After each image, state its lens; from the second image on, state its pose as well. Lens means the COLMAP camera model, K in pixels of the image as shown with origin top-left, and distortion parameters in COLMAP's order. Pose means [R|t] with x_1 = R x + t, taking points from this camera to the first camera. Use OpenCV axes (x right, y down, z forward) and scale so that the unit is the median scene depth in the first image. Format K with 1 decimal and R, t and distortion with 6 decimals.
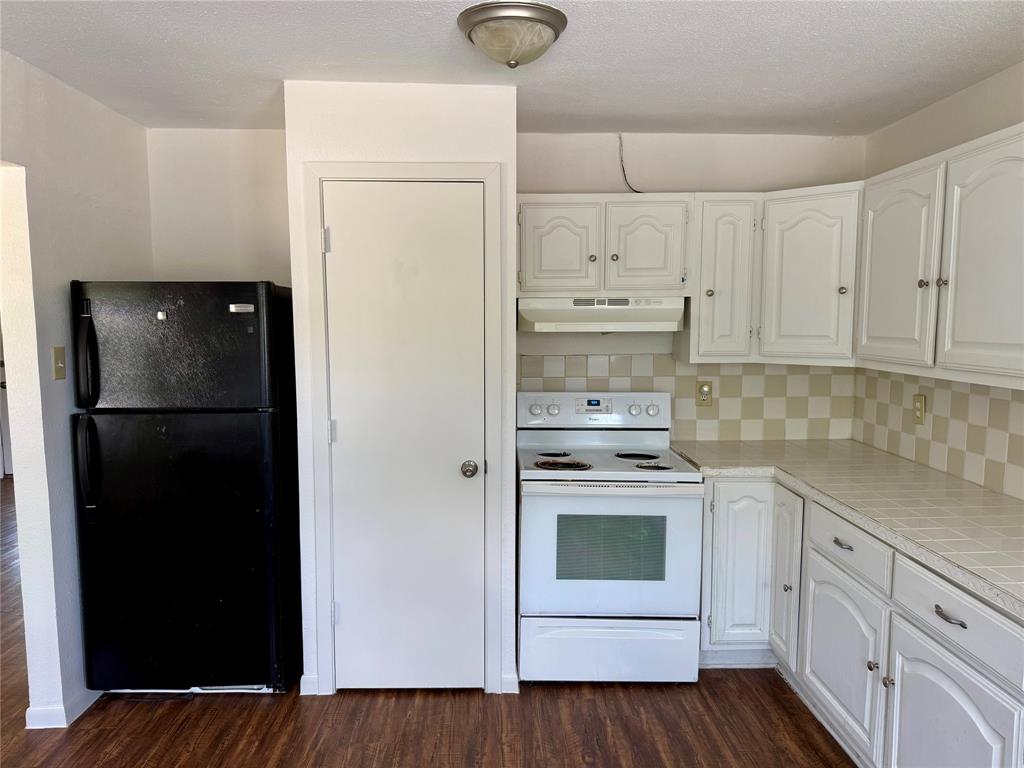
lens RADIAL K [[722.5, 0, 511.5], [0, 722.5, 382.3], [0, 0, 1]] dist [-0.004793, -0.000924]
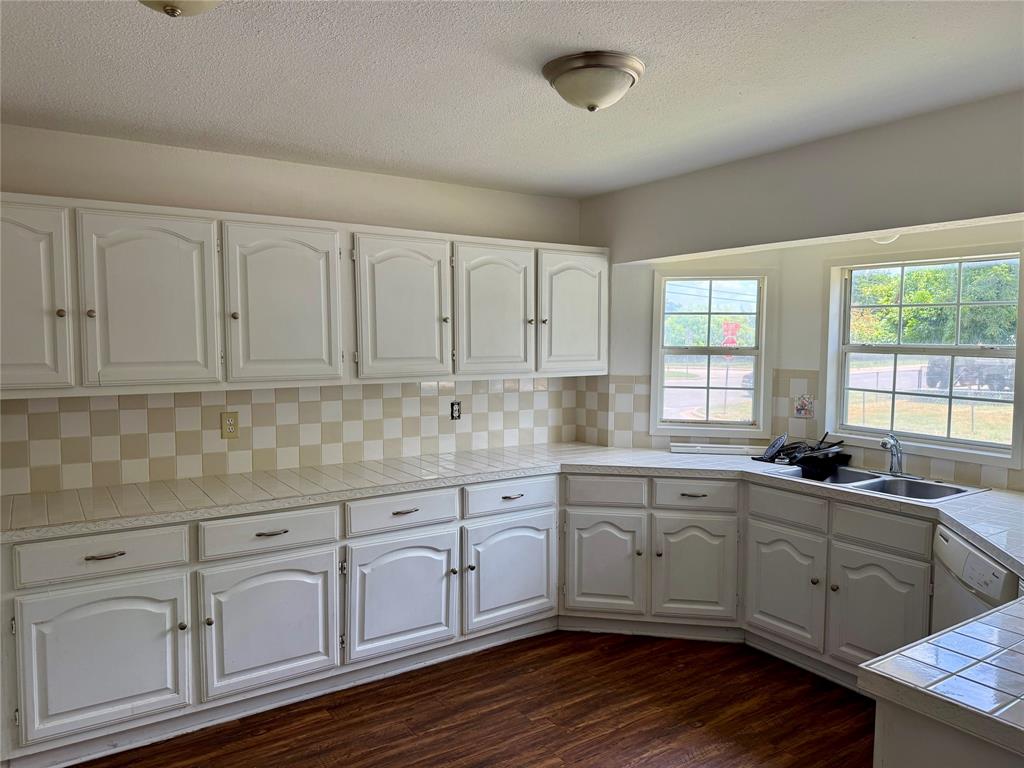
lens RADIAL K [[722.5, 0, 511.7], [0, 722.5, 385.6], [0, 0, 1]] dist [-0.004793, -0.000924]
pose [[-0.538167, -0.080602, 0.838976, -0.783261], [0.059505, 0.989299, 0.133214, -0.140341], [-0.840735, 0.121614, -0.527612, 1.072308]]
